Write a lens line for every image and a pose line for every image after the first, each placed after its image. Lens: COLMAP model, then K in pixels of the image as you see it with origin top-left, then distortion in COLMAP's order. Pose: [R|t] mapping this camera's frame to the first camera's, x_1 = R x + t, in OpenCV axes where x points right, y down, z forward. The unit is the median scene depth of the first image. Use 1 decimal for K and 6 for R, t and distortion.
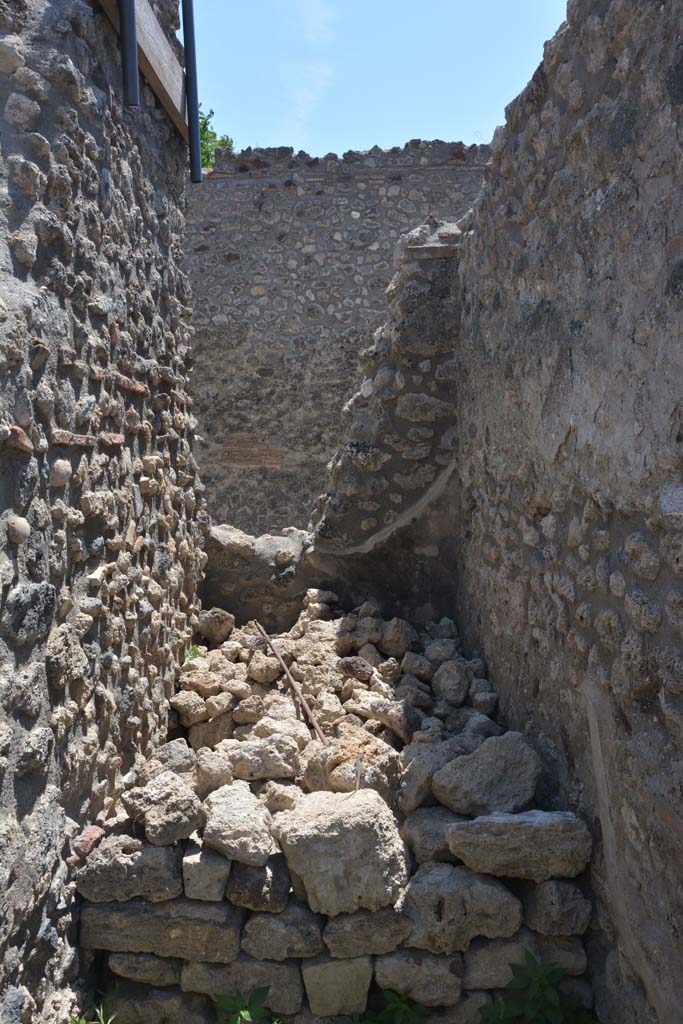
lens RADIAL K [[790.2, 0, 269.7], [0, 790.2, 516.5], [0, 0, 1]] dist [-0.163041, 0.114645]
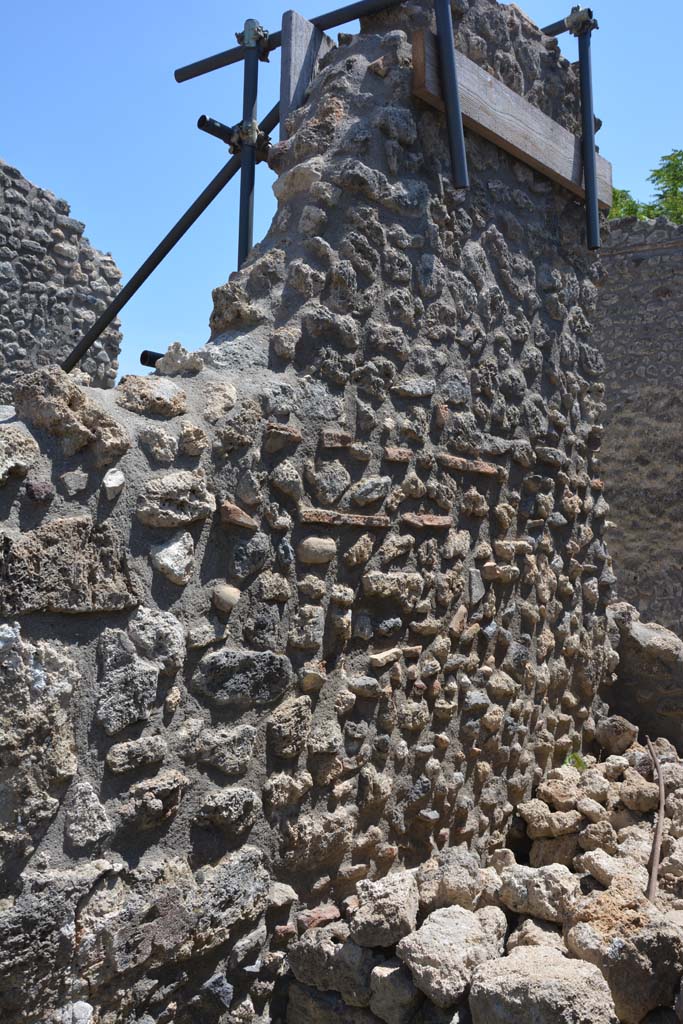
lens RADIAL K [[790.2, 0, 327.9], [0, 790.2, 516.3], [0, 0, 1]] dist [-0.163041, 0.114645]
pose [[0.767160, 0.009893, -0.641379, 0.349097], [-0.081863, 0.993215, -0.082598, -0.012753], [0.636211, 0.115871, 0.762765, 0.167509]]
